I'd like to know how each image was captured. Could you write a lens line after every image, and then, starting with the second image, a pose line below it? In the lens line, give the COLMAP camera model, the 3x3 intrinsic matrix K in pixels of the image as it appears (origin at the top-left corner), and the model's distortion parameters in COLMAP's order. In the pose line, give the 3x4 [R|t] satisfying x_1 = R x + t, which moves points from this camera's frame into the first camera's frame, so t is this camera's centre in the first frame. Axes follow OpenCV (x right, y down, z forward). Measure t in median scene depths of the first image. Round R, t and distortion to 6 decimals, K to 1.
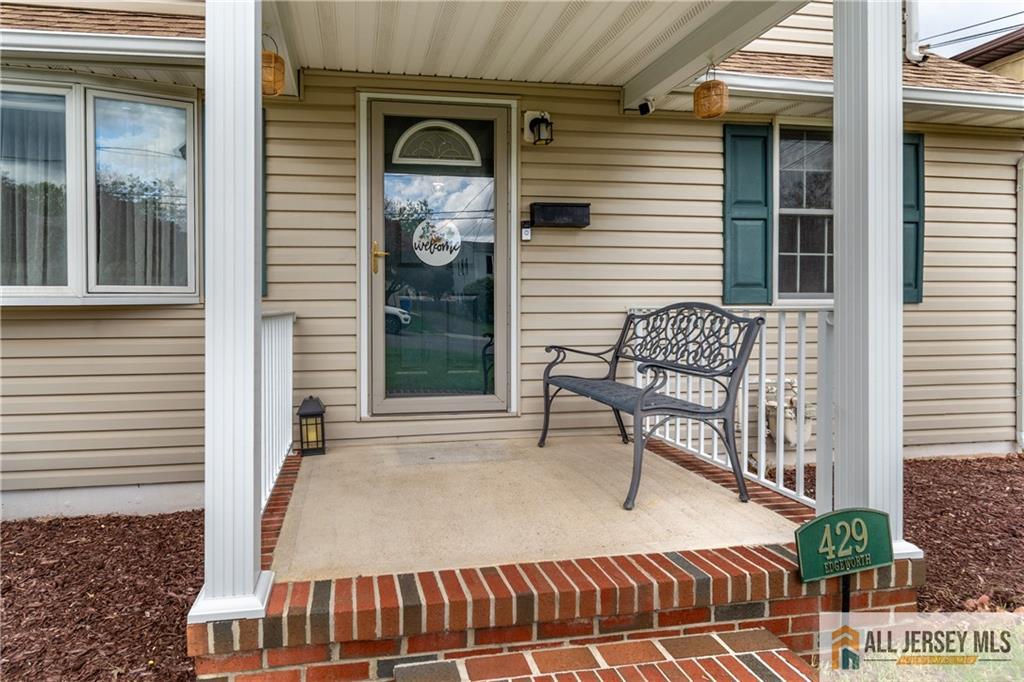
lens RADIAL K [[828.0, 0, 500.9], [0, 828.0, 282.1], [0, 0, 1]] dist [0.000669, -0.007582]
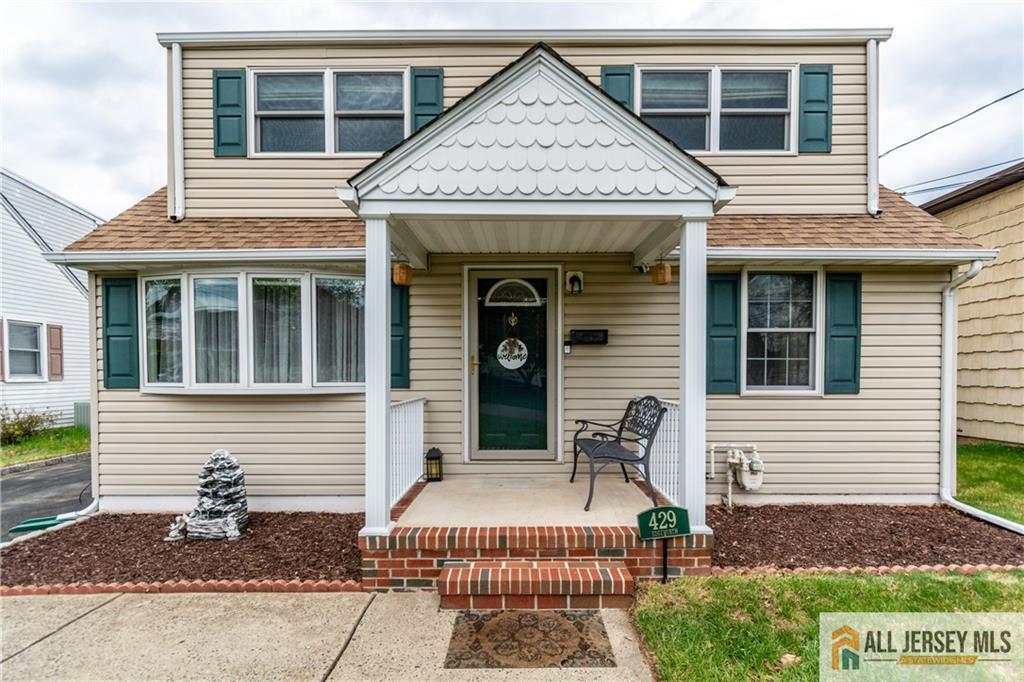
lens RADIAL K [[828.0, 0, 512.1], [0, 828.0, 342.4], [0, 0, 1]] dist [0.000669, -0.007582]
pose [[0.979255, -0.001325, -0.202626, 0.262665], [0.000547, 0.999992, -0.003898, -0.068379], [0.202630, 0.003706, 0.979248, -0.609752]]
